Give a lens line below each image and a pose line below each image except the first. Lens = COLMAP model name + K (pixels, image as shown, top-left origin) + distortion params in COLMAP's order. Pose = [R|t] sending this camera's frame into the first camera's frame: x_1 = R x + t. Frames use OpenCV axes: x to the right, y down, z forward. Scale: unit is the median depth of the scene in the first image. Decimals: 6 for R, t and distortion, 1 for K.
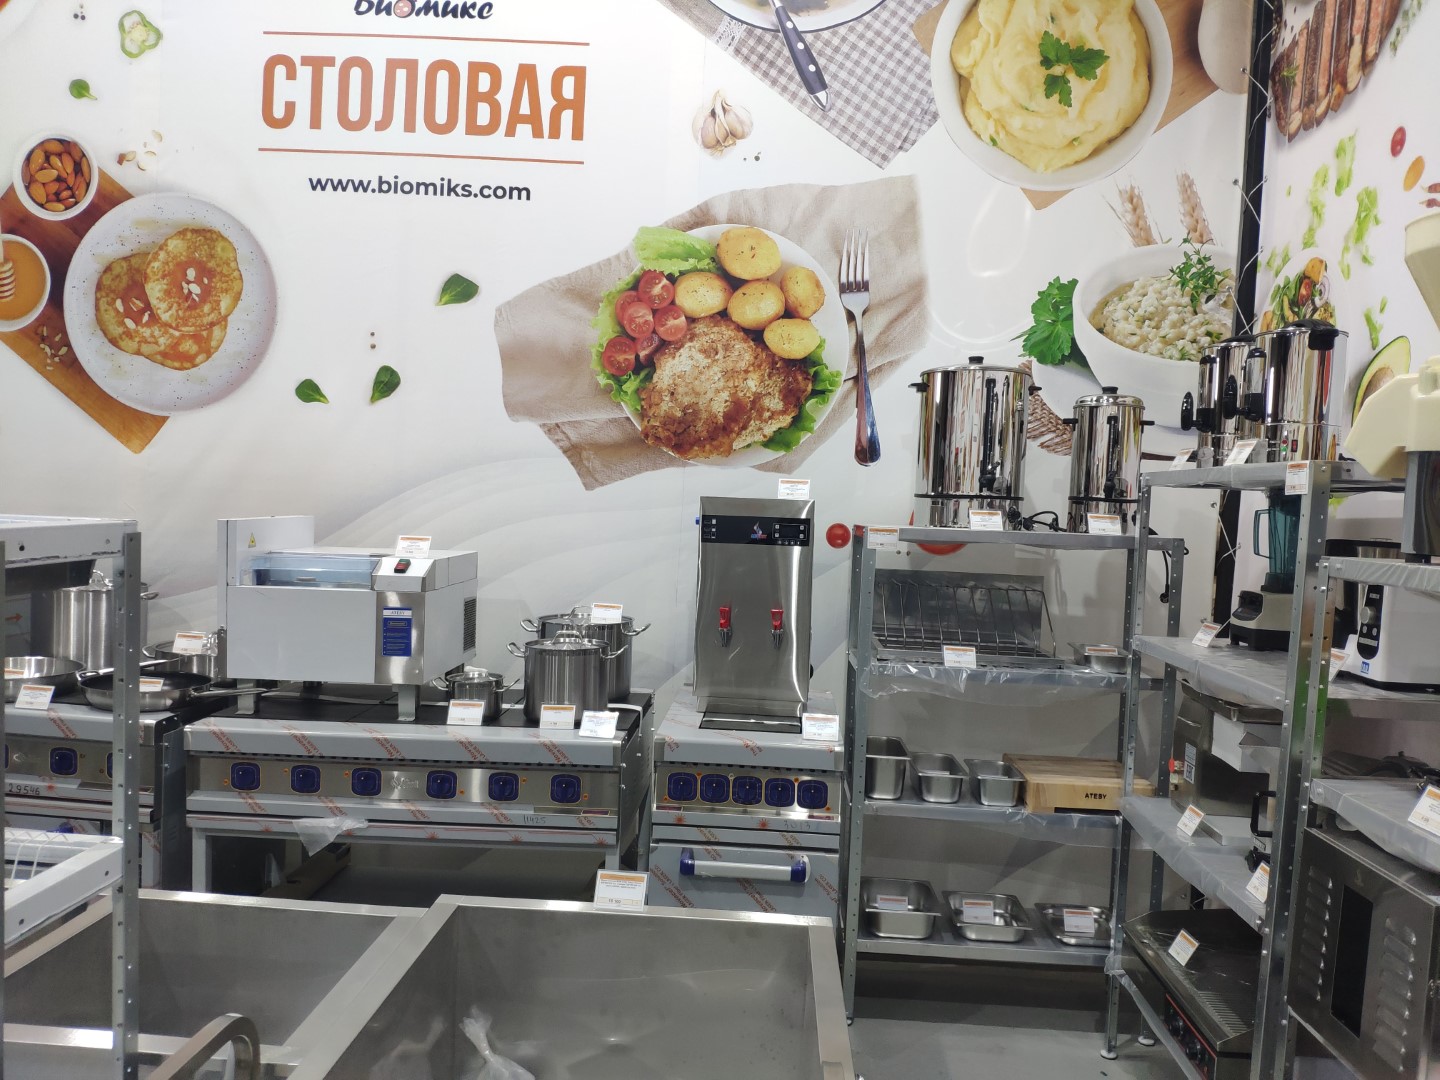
lens RADIAL K [[1089.0, 0, 720.0], [0, 1089.0, 540.0], [0, 0, 1]] dist [0.156499, -0.313713]
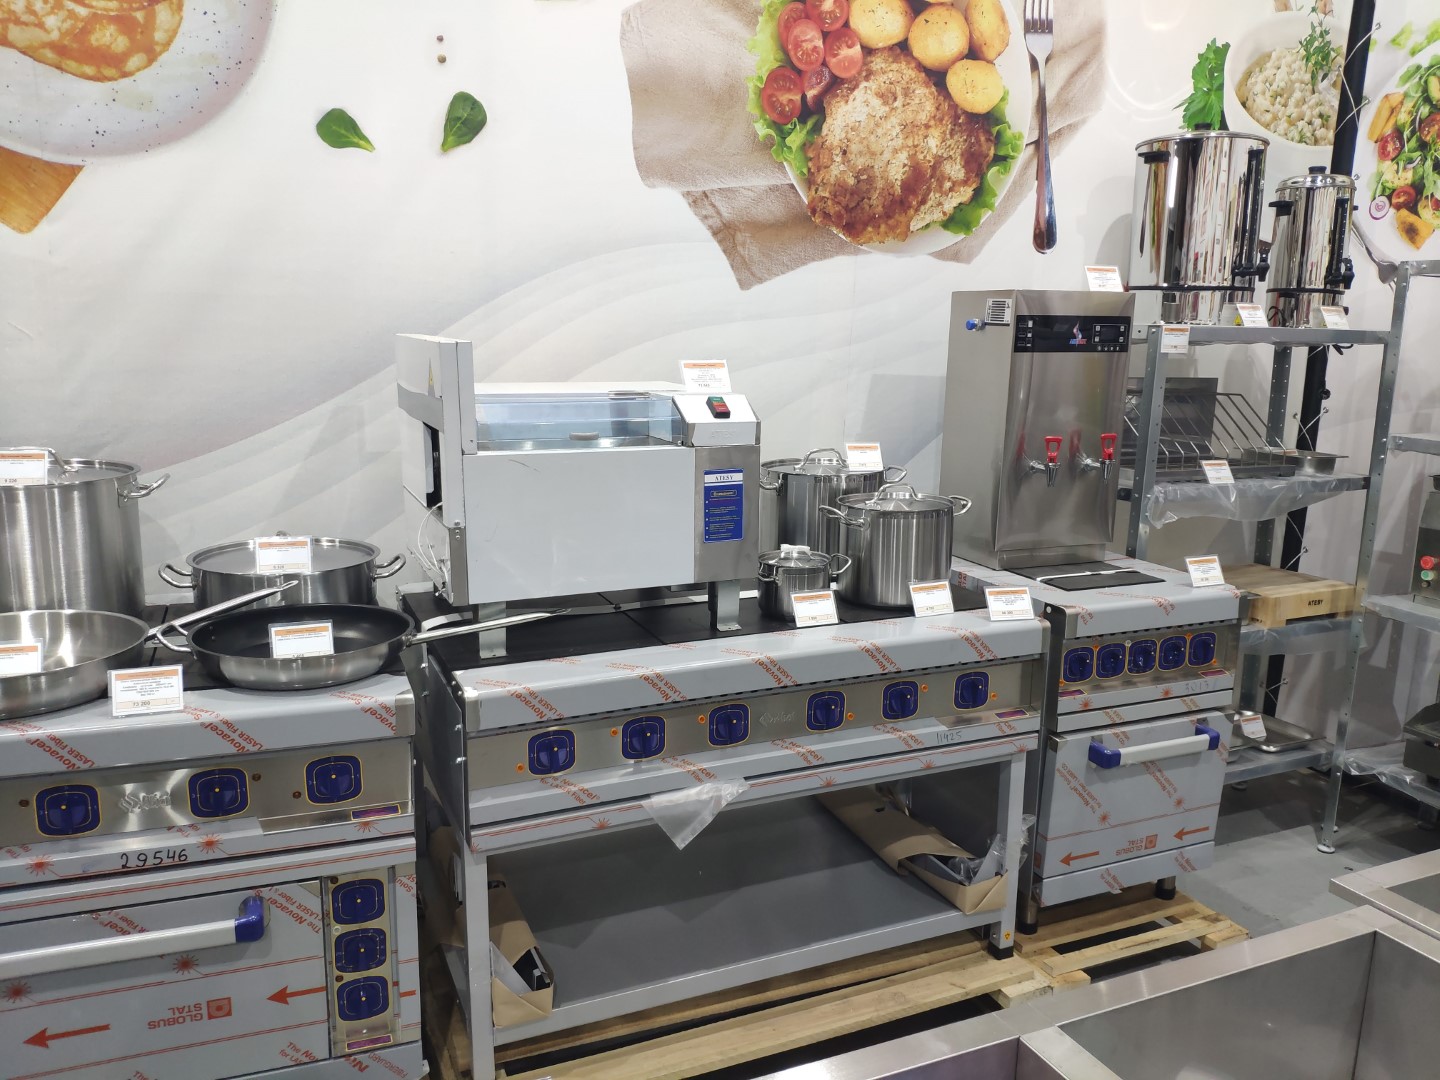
lens RADIAL K [[1138.7, 0, 722.8], [0, 1138.7, 547.7], [0, 0, 1]] dist [-0.056123, 0.051463]
pose [[0.890698, -0.112874, 0.440360, -0.488972], [0.035775, 0.983084, 0.179627, -0.011082], [-0.453186, -0.144240, 0.879669, 0.325741]]
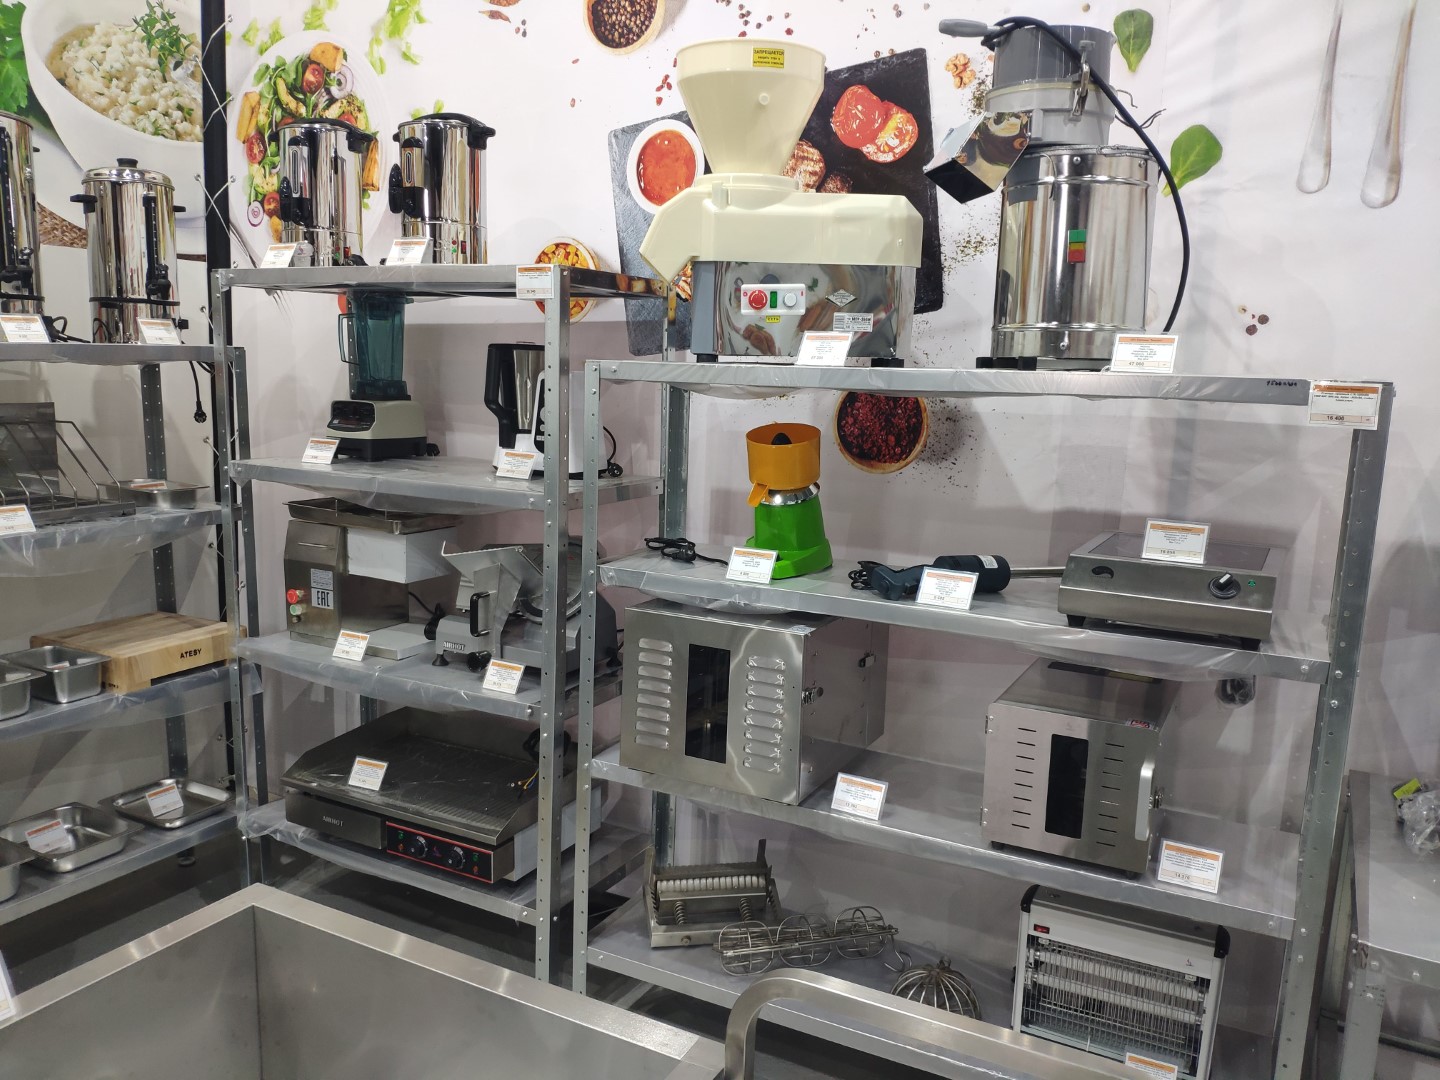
lens RADIAL K [[1131.1, 0, 720.0], [0, 1131.1, 540.0], [0, 0, 1]] dist [-0.026323, 0.005065]
pose [[0.439764, -0.176597, 0.880580, -0.202513], [0.025695, 0.982550, 0.184215, -0.004903], [-0.897746, -0.058385, 0.436628, 0.221110]]
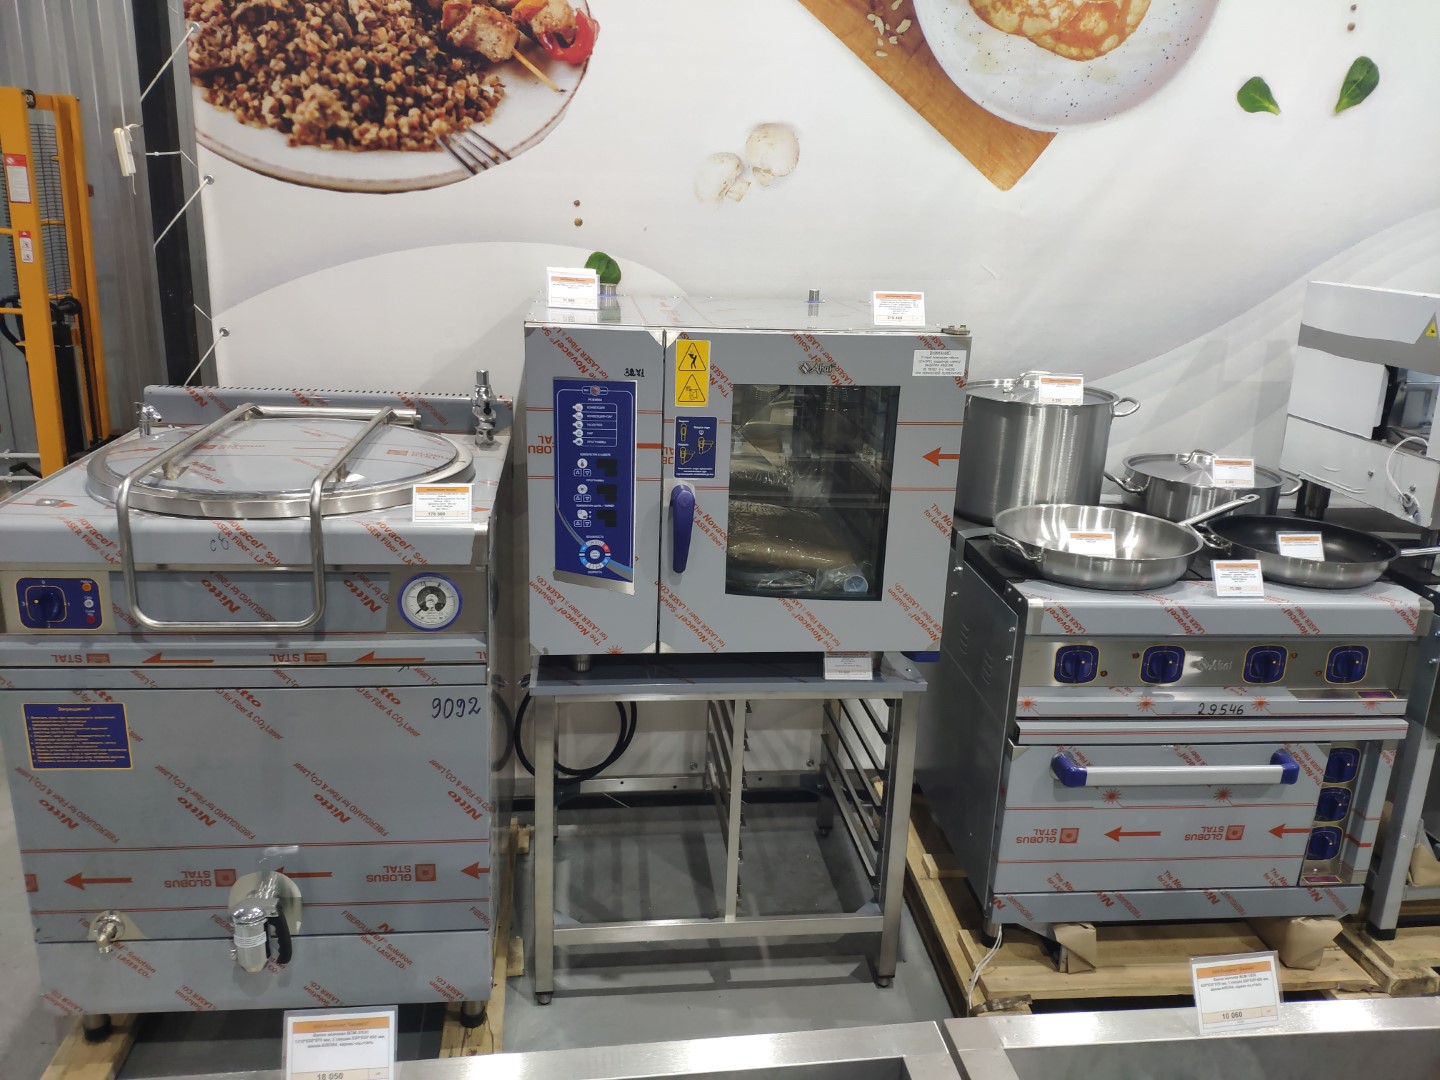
lens RADIAL K [[1131.1, 0, 720.0], [0, 1131.1, 540.0], [0, 0, 1]] dist [-0.026323, 0.005065]
pose [[0.985963, -0.061383, 0.155270, -0.837016], [0.020985, 0.968151, 0.249486, -0.047342], [-0.165639, -0.242726, 0.955849, 0.322829]]
